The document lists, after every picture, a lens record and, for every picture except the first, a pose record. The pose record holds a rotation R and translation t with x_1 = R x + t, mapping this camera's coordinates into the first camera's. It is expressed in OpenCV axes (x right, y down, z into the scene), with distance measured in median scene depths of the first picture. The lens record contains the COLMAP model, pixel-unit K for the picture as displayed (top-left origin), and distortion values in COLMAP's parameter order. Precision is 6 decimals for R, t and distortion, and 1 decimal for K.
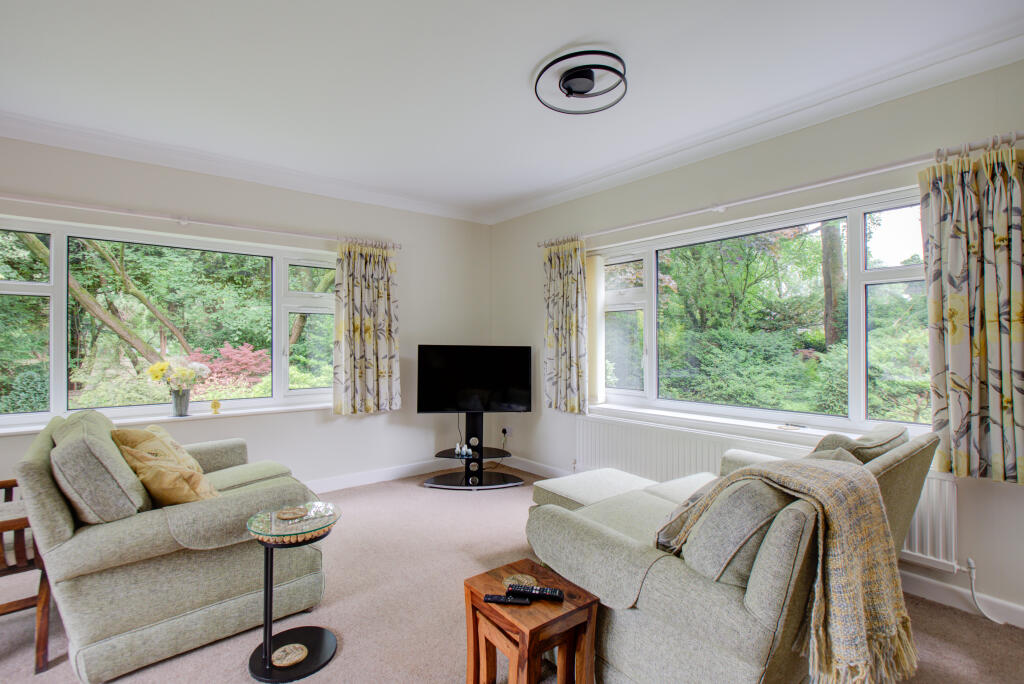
lens RADIAL K [[482.3, 0, 504.5], [0, 482.3, 331.7], [0, 0, 1]] dist [0.000783, 0.000233]
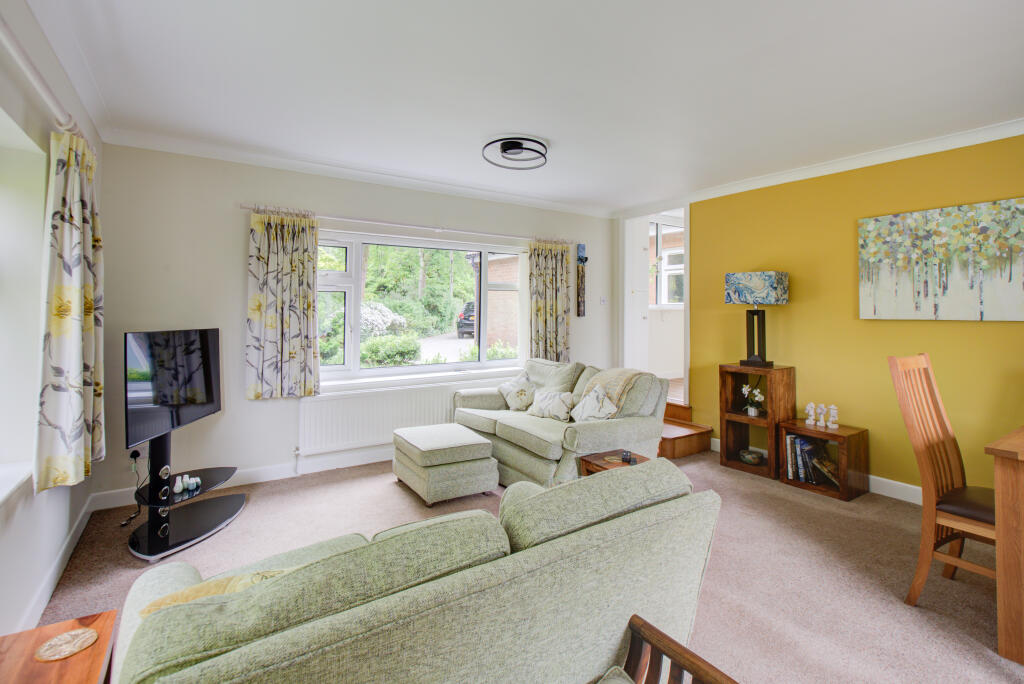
lens RADIAL K [[489.5, 0, 493.7], [0, 489.5, 298.9], [0, 0, 1]] dist [0.000781, 0.000553]
pose [[0.092515, 0.023910, 0.995424, -0.787614], [-0.023310, 0.999490, -0.021841, -0.013652], [-0.995438, -0.021183, 0.093025, 0.536788]]
